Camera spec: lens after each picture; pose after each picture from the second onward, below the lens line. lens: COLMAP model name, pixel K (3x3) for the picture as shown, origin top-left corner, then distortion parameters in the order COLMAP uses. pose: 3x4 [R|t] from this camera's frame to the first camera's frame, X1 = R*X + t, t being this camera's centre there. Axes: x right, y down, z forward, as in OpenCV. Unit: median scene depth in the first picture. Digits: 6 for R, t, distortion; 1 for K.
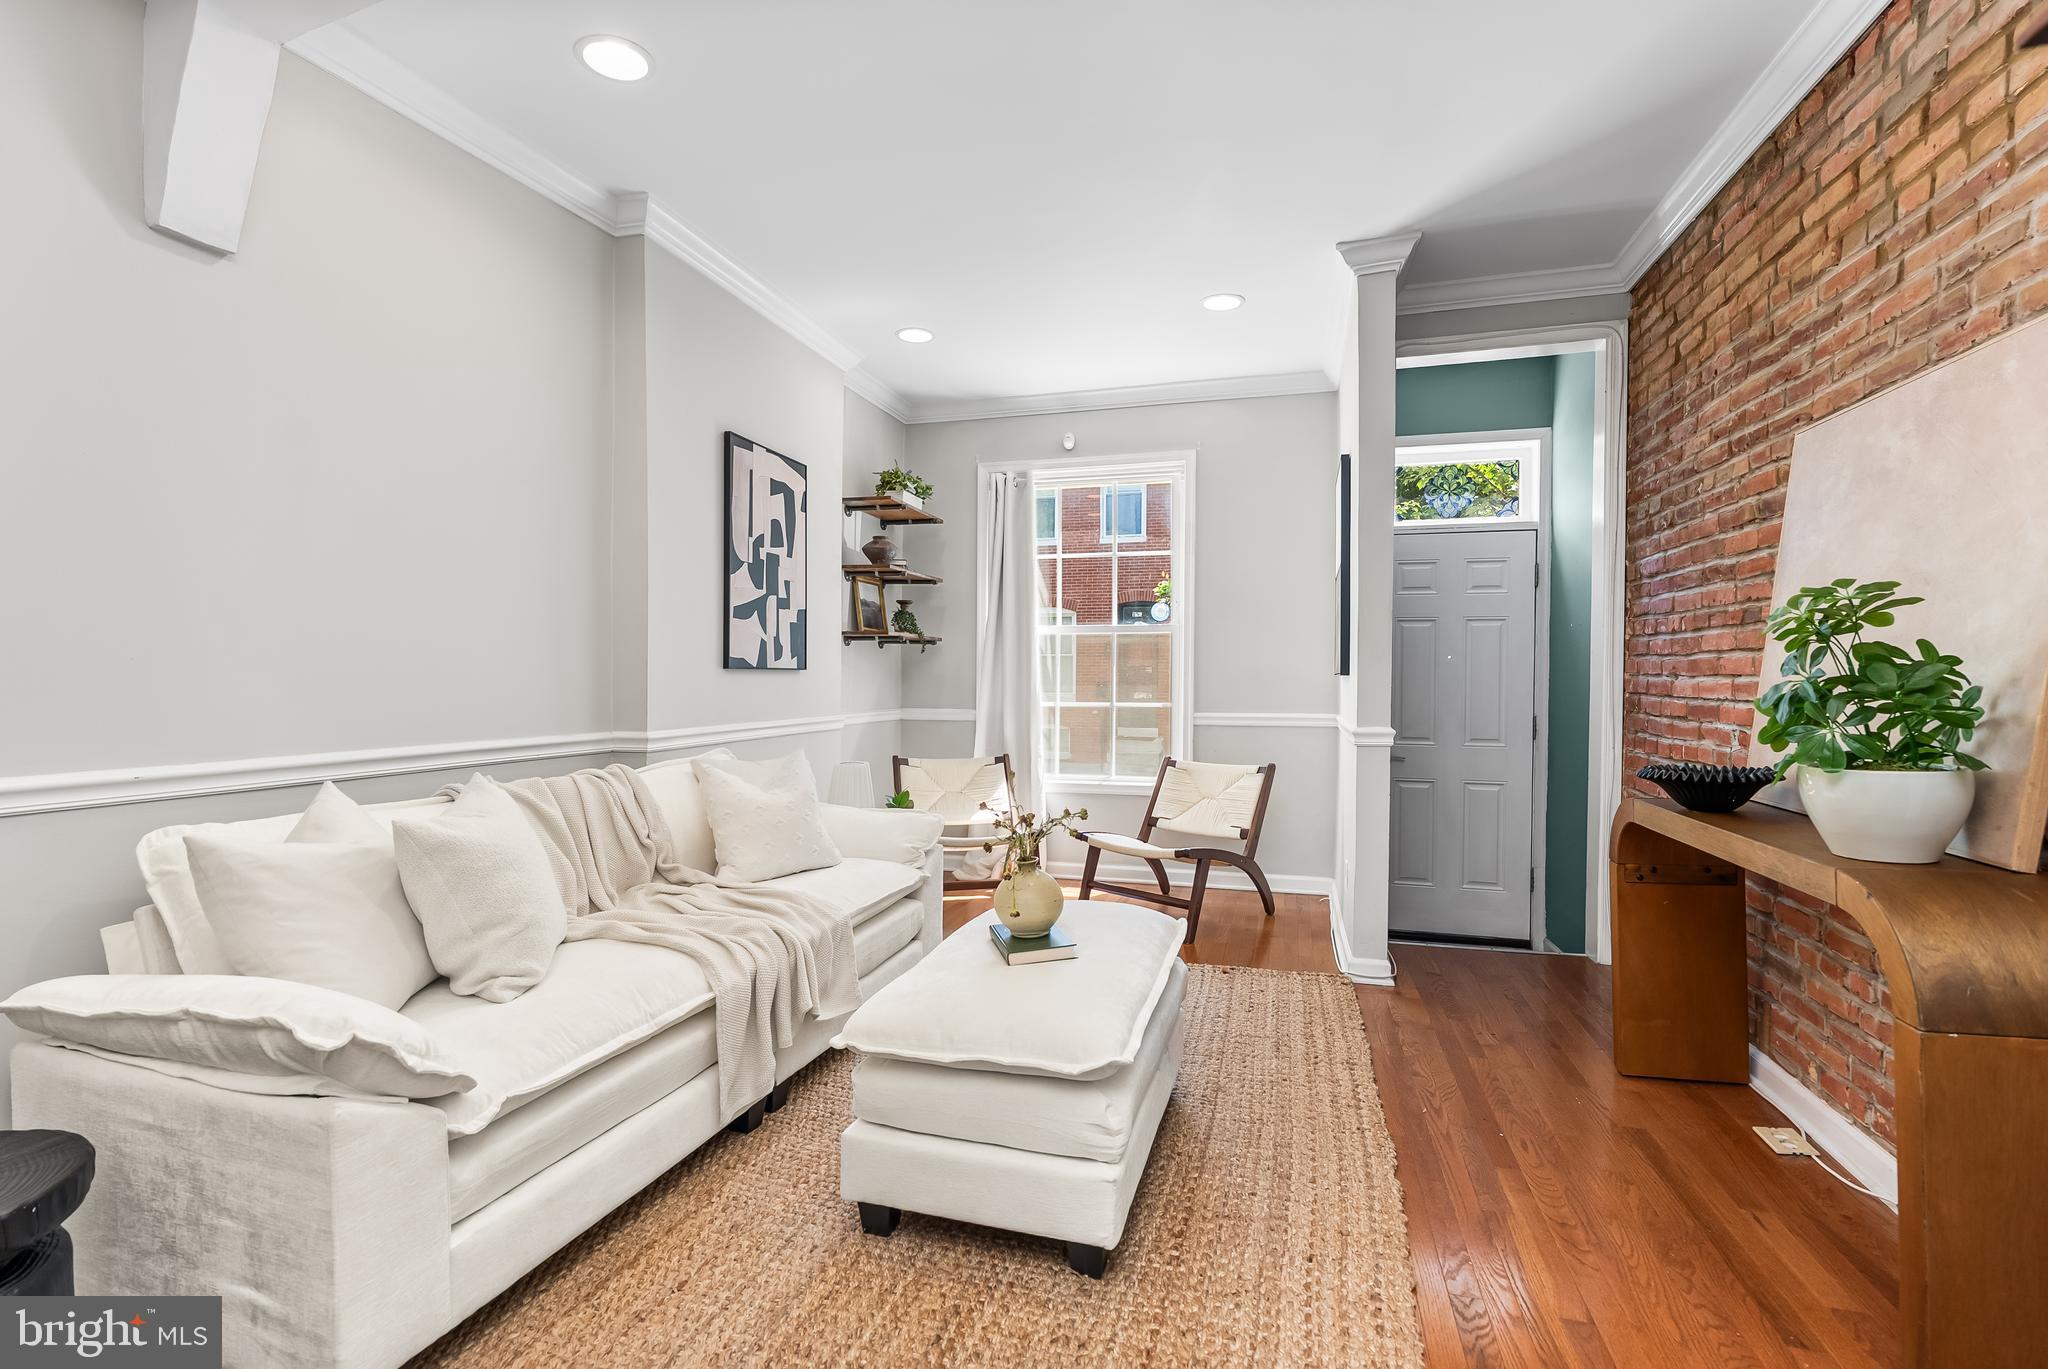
lens RADIAL K [[929.4, 0, 1019.0], [0, 929.4, 684.9], [0, 0, 1]] dist [-0.009108, 0.002976]
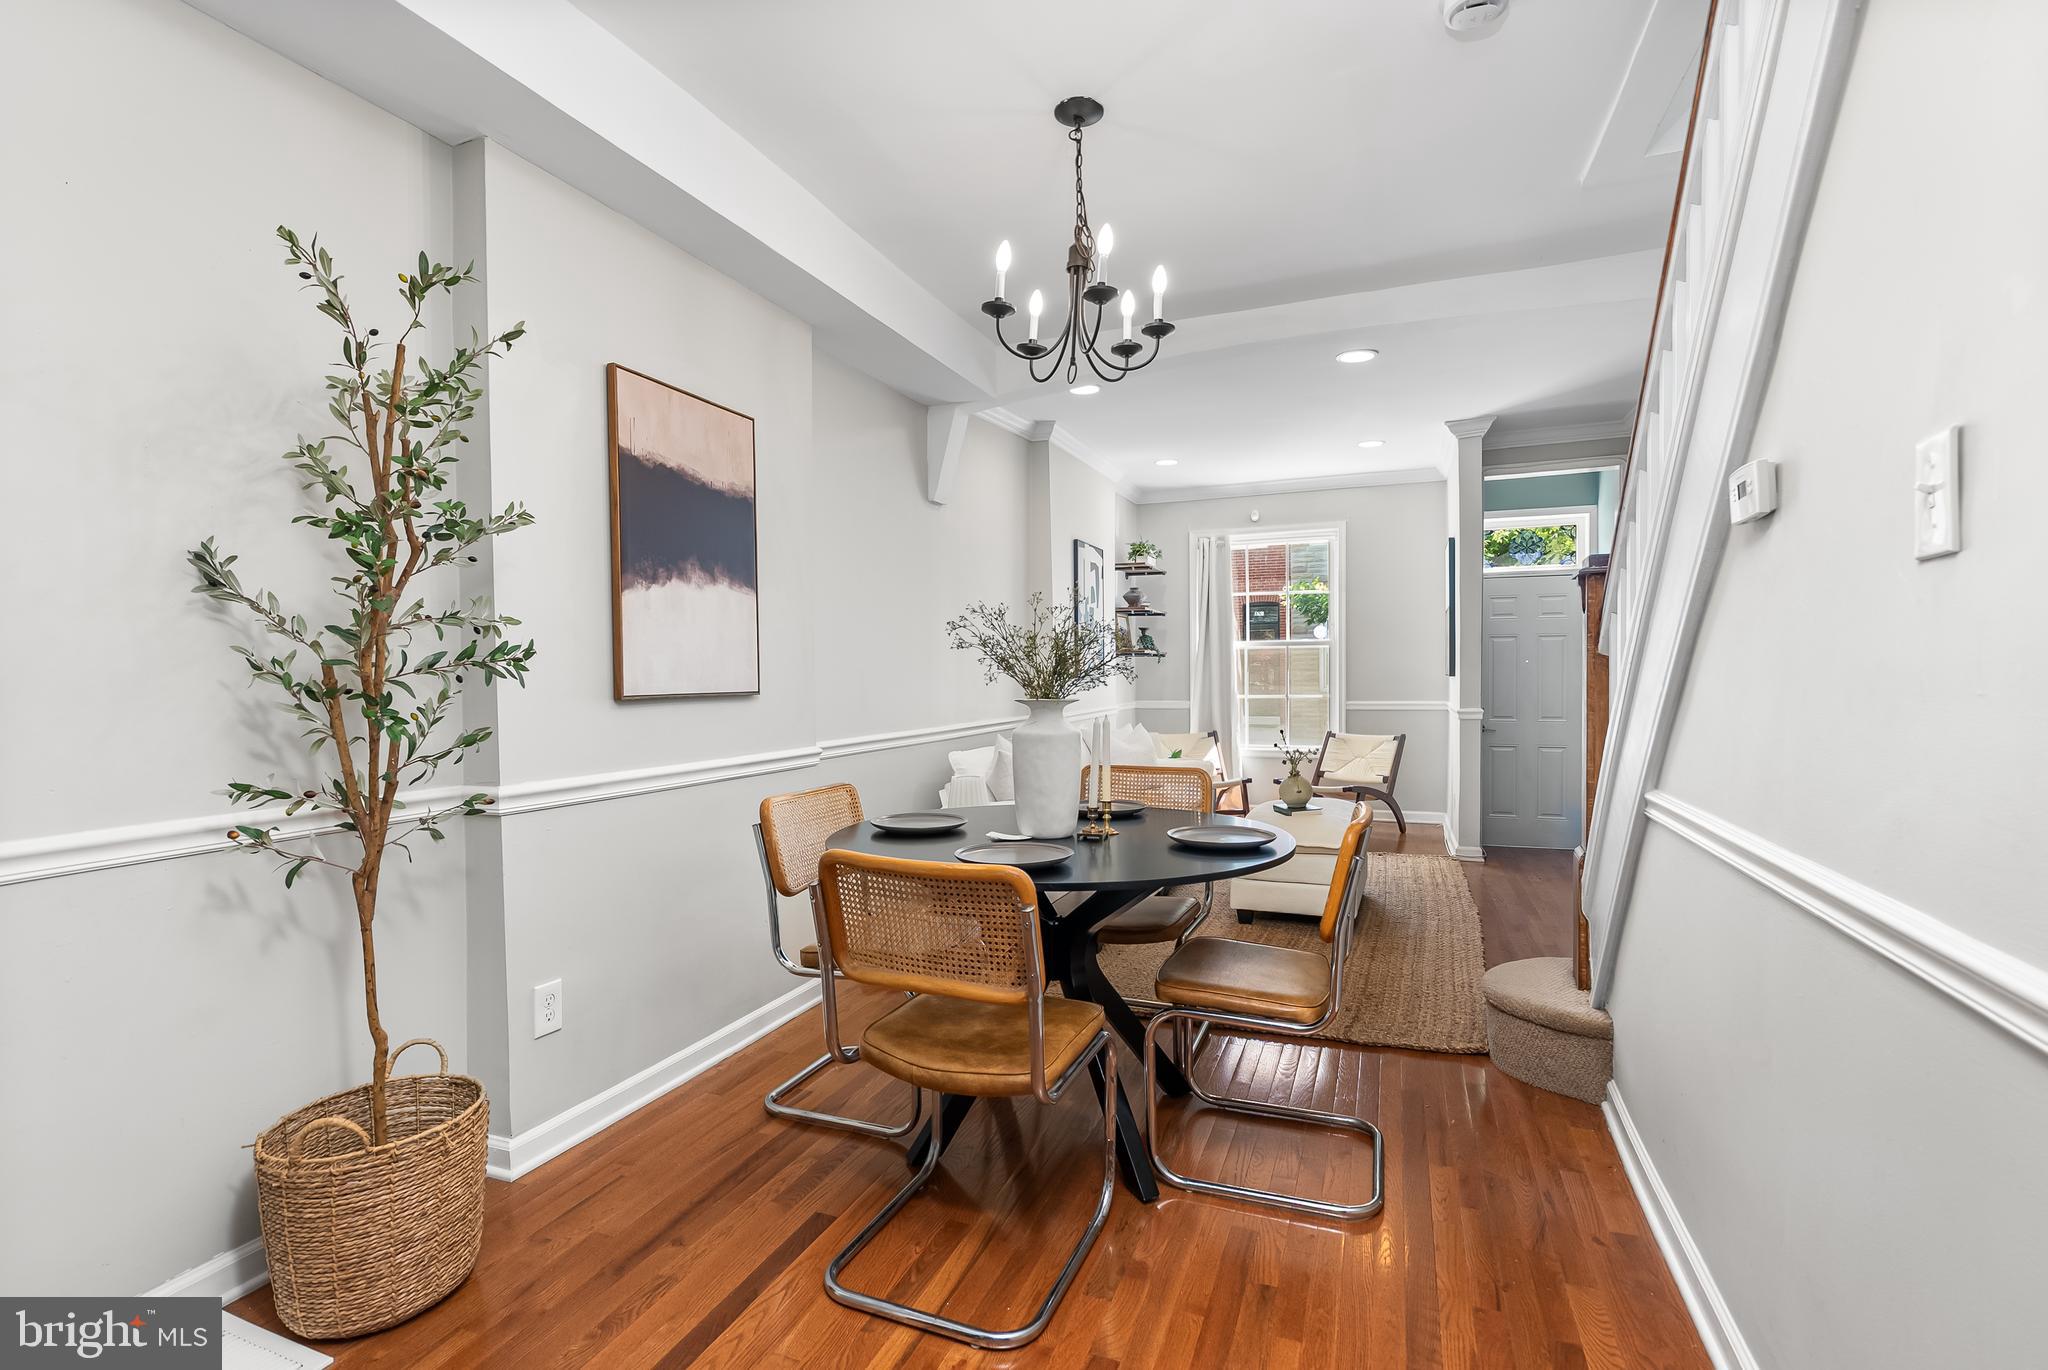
lens RADIAL K [[929.4, 0, 1031.6], [0, 929.4, 686.4], [0, 0, 1]] dist [-0.009108, 0.002976]
pose [[0.995788, -0.013097, -0.090743, -0.248327], [0.014029, 0.999855, 0.009648, -0.020622], [0.090603, -0.010880, 0.995828, -0.723586]]
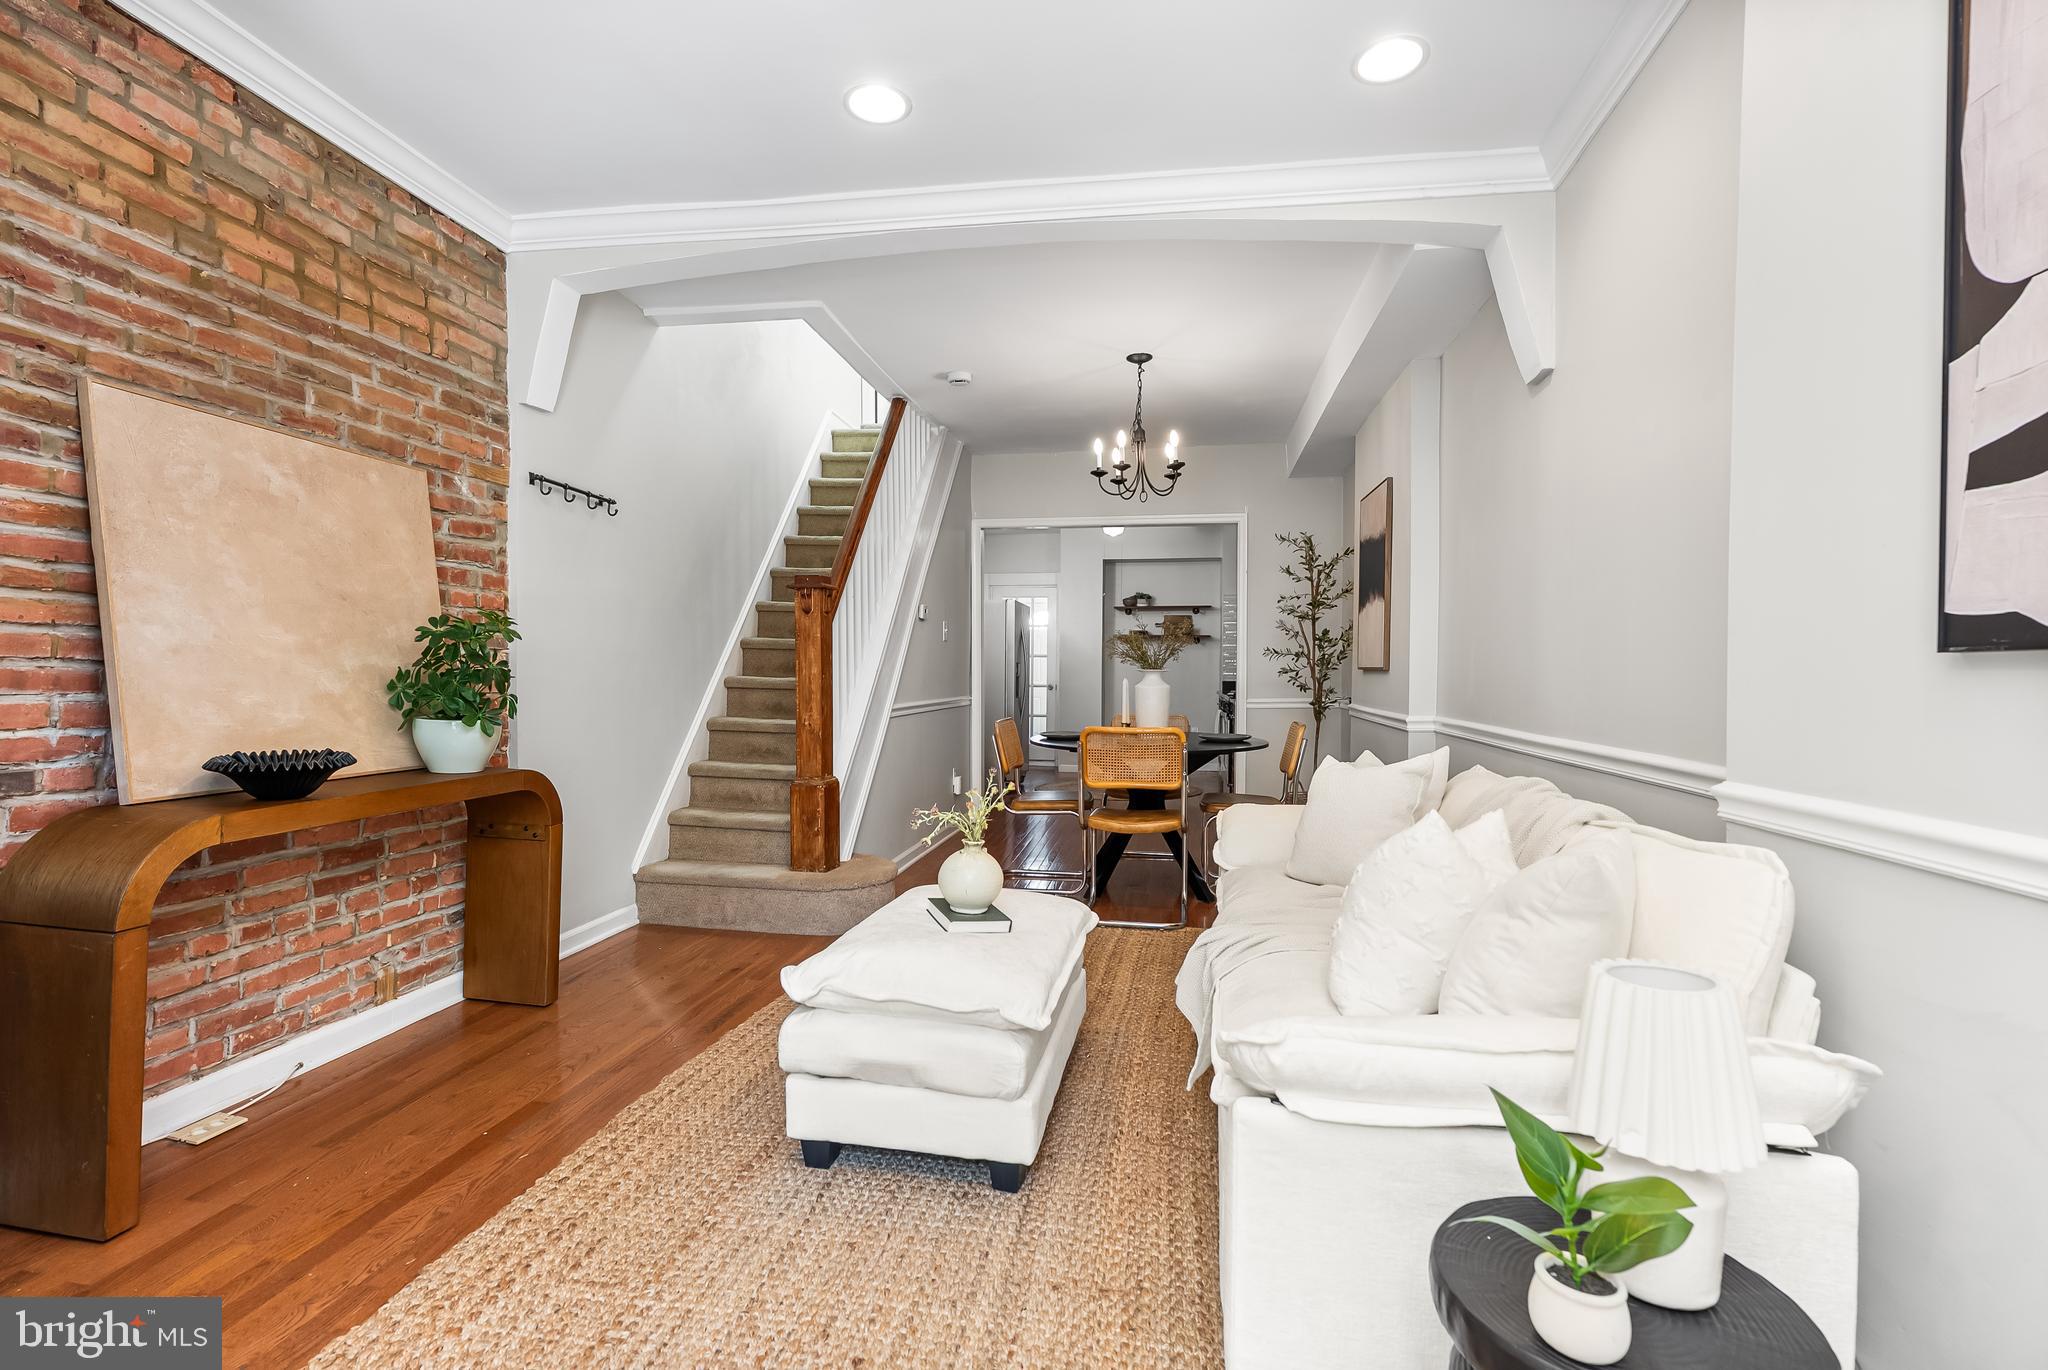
lens RADIAL K [[929.4, 0, 1022.7], [0, 929.4, 684.9], [0, 0, 1]] dist [-0.009108, 0.002976]
pose [[-0.993378, -0.007226, -0.114661, 0.047508], [-0.009882, 0.999695, 0.022612, -0.009558], [0.114463, 0.023595, -0.993147, 1.310893]]
